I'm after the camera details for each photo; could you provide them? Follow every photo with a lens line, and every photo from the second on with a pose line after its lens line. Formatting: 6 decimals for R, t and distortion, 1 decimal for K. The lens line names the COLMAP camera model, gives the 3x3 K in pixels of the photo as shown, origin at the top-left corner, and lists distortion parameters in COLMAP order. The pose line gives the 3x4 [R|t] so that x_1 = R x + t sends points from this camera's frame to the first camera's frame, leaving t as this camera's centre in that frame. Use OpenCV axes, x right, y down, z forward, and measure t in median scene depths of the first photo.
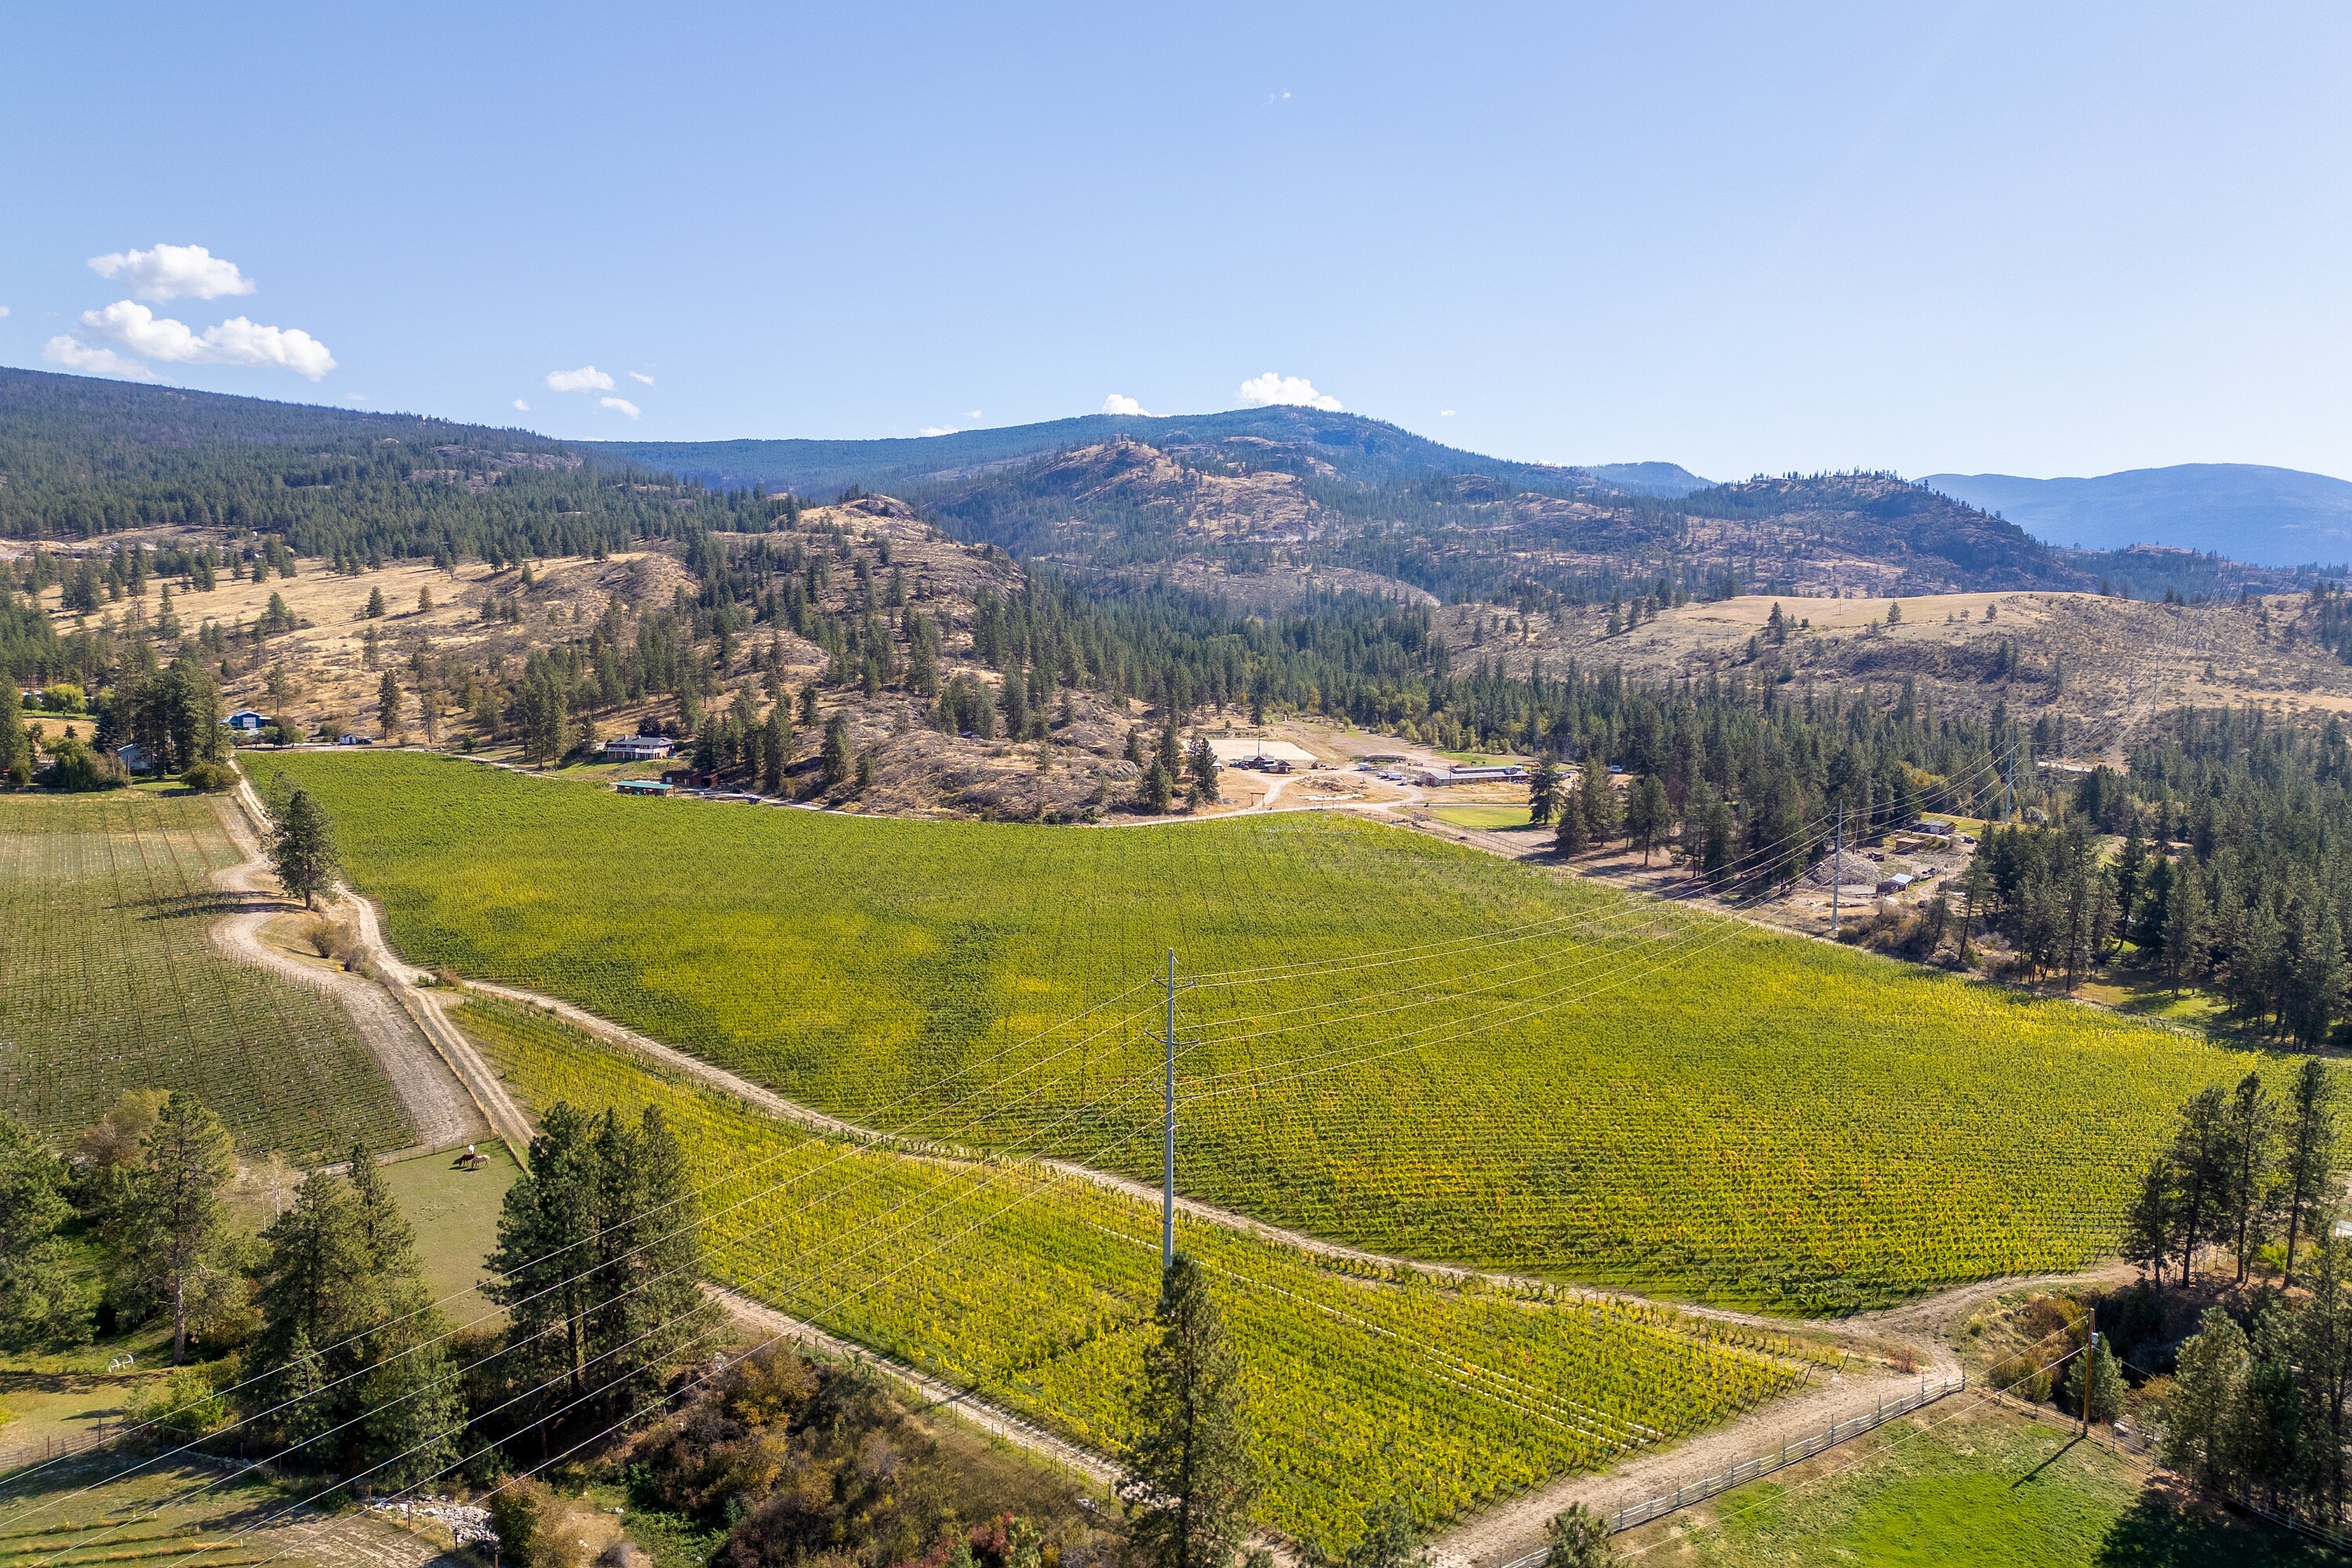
lens RADIAL K [[1665.4, 0, 1176.0], [0, 1665.4, 784.0], [0, 0, 1]] dist [0.241416, -0.298254]
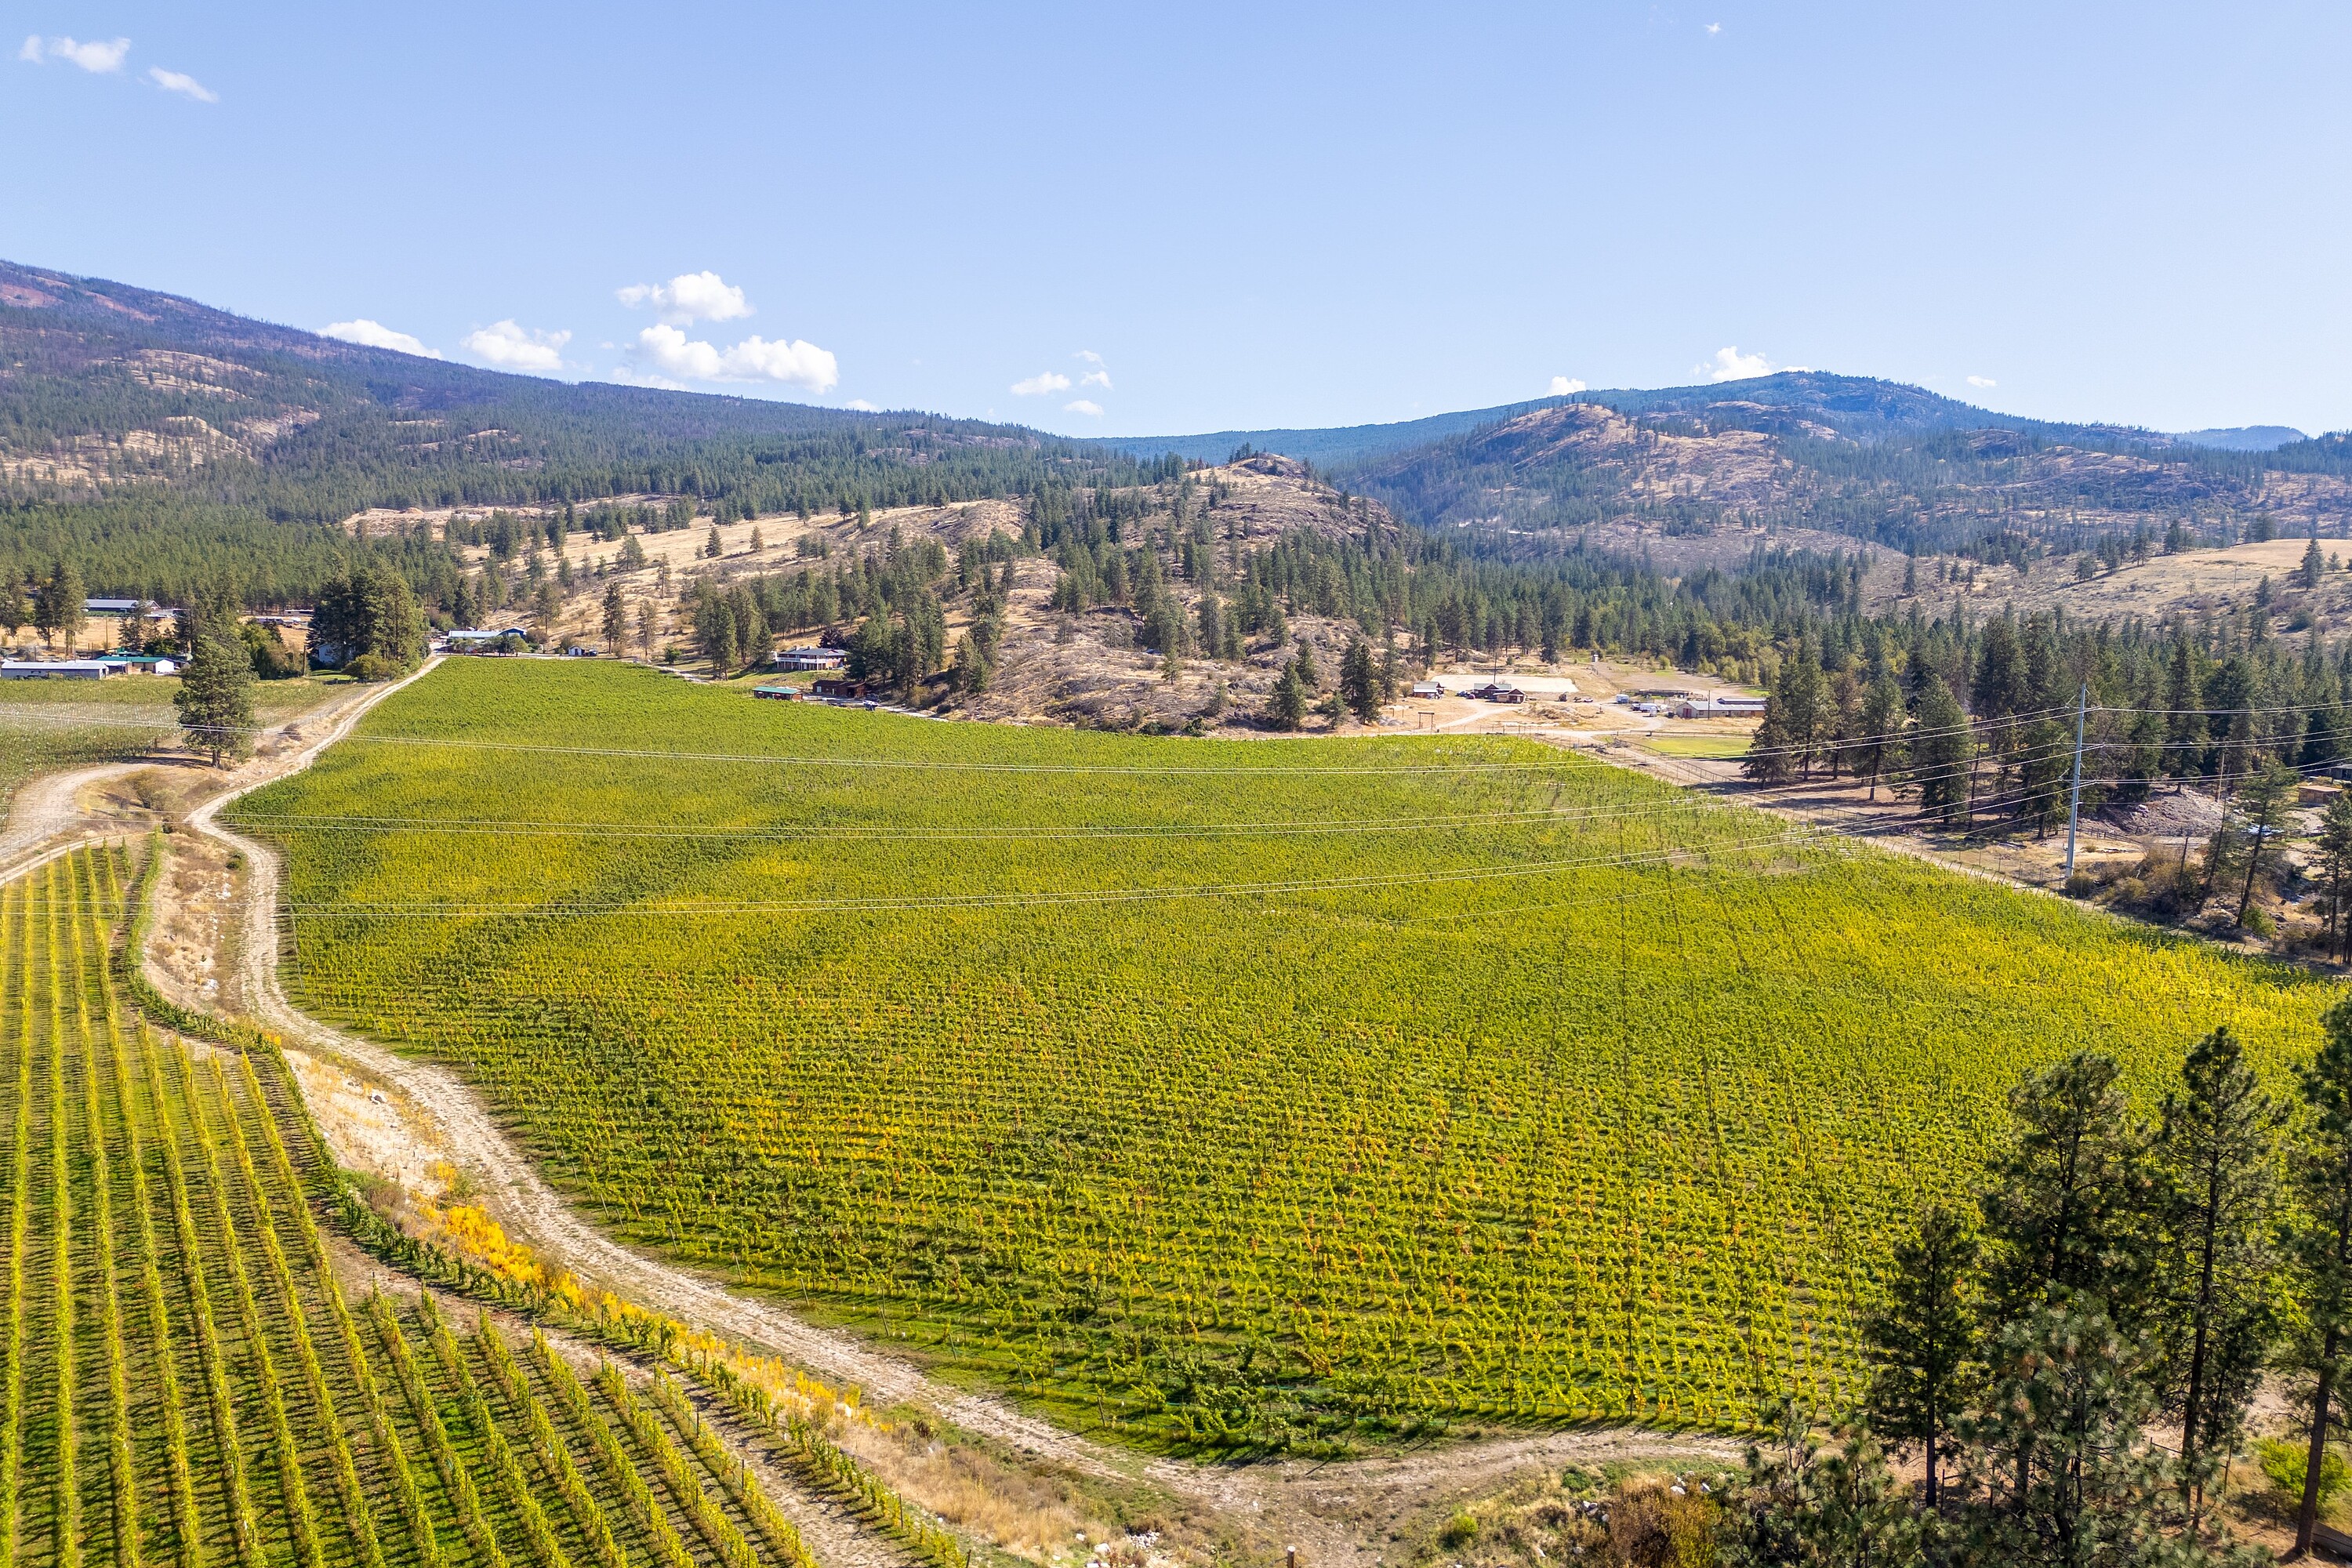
lens RADIAL K [[1640.2, 0, 1171.2], [0, 1640.2, 822.1], [0, 0, 1]] dist [0.020437, -0.002897]
pose [[0.947574, 0.041785, -0.316791, 0.116660], [-0.035465, 0.999041, 0.025694, 0.026717], [0.317561, -0.013112, 0.948147, 0.128496]]
